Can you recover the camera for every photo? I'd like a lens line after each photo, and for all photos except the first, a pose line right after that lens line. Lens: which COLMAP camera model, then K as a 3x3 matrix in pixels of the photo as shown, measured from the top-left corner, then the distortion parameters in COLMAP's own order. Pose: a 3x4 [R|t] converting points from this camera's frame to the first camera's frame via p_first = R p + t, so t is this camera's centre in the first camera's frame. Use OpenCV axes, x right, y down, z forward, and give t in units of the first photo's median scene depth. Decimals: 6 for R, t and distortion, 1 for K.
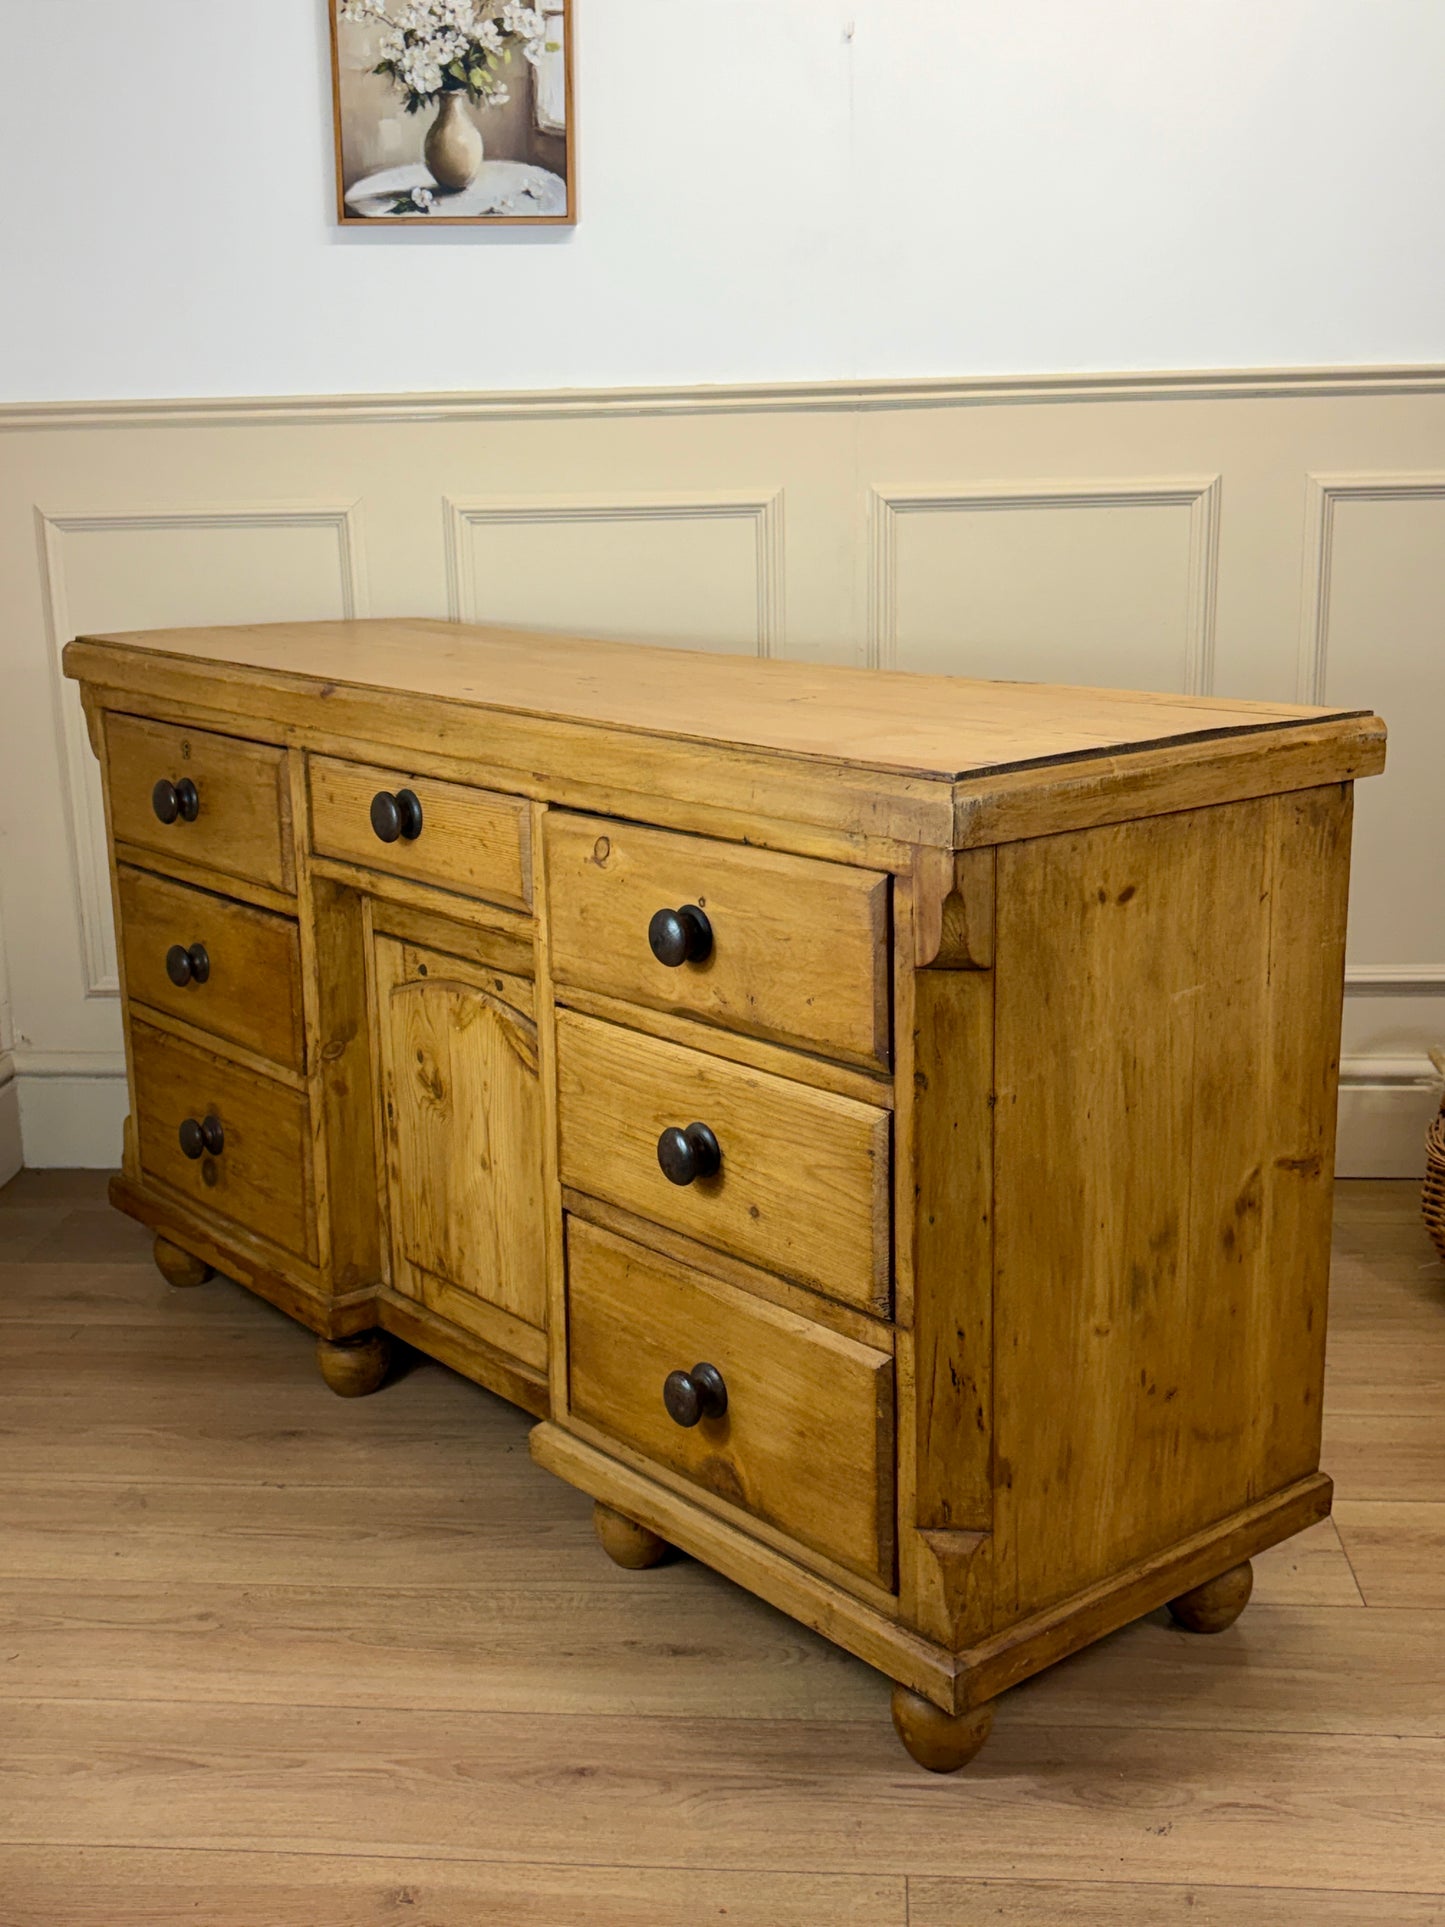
lens RADIAL K [[2170.3, 0, 739.7], [0, 2170.3, 970.6], [0, 0, 1]] dist [0.099299, 0.000000]
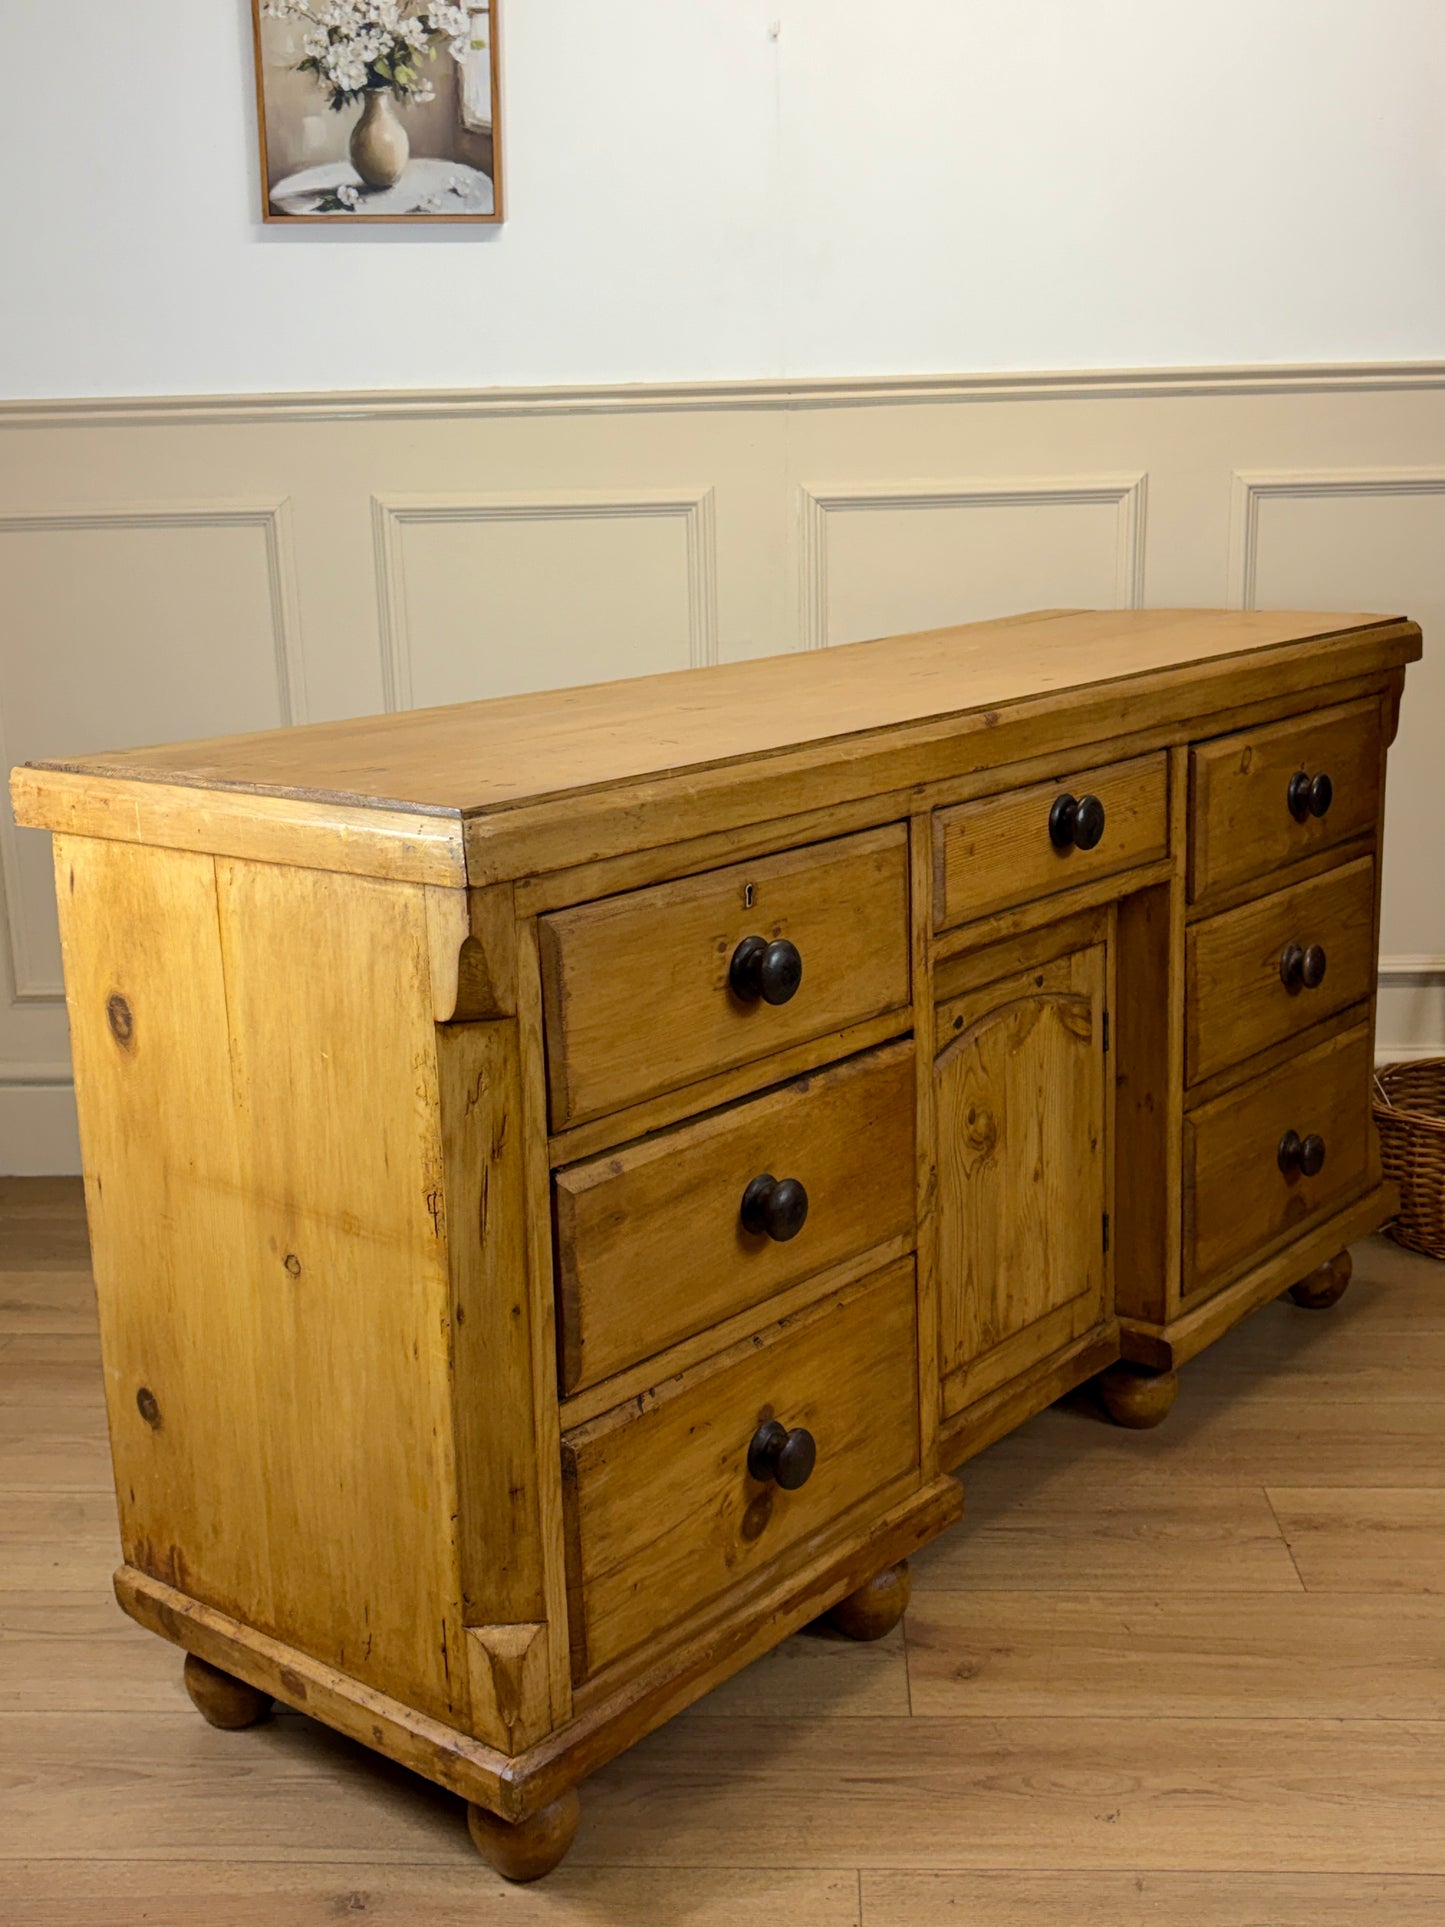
lens RADIAL K [[2170.3, 0, 711.3], [0, 2170.3, 956.4], [0, 0, 1]] dist [0.099299, 0.000000]
pose [[-0.176910, -0.211519, 0.961230, -1.165766], [0.270226, 0.928664, 0.254087, -0.332985], [-0.946404, 0.304700, -0.107132, 1.414668]]
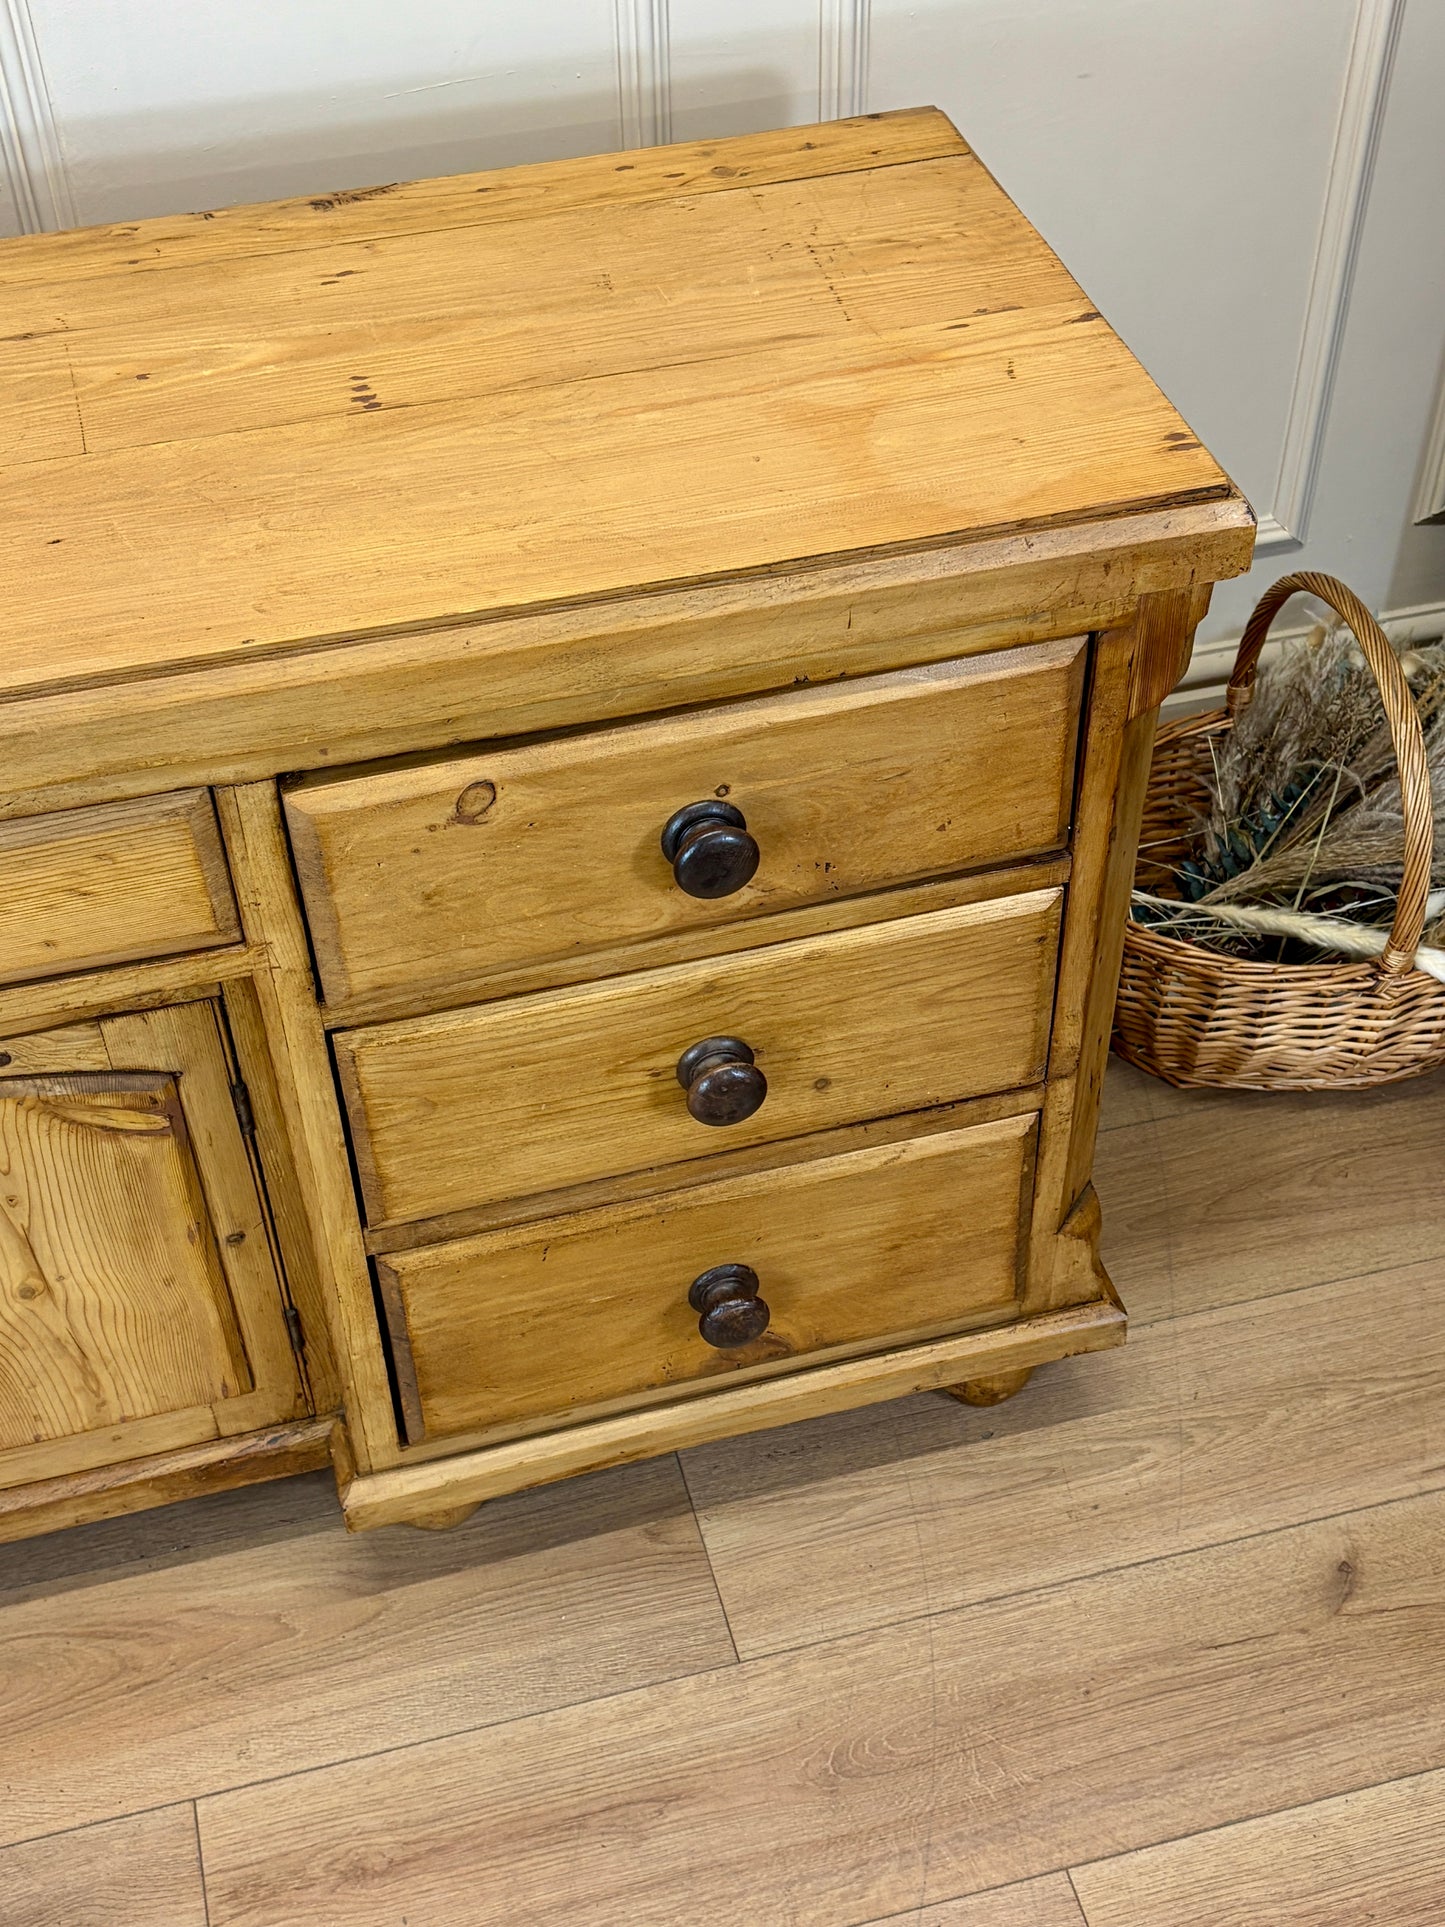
lens RADIAL K [[2314.0, 0, 702.0], [0, 2314.0, 963.2], [0, 0, 1]] dist [0.088545, 0.000000]
pose [[0.414387, -0.622744, 0.663681, -0.488337], [0.229908, 0.777217, 0.585727, -0.379747], [-0.880583, -0.090132, 0.465242, 0.626857]]
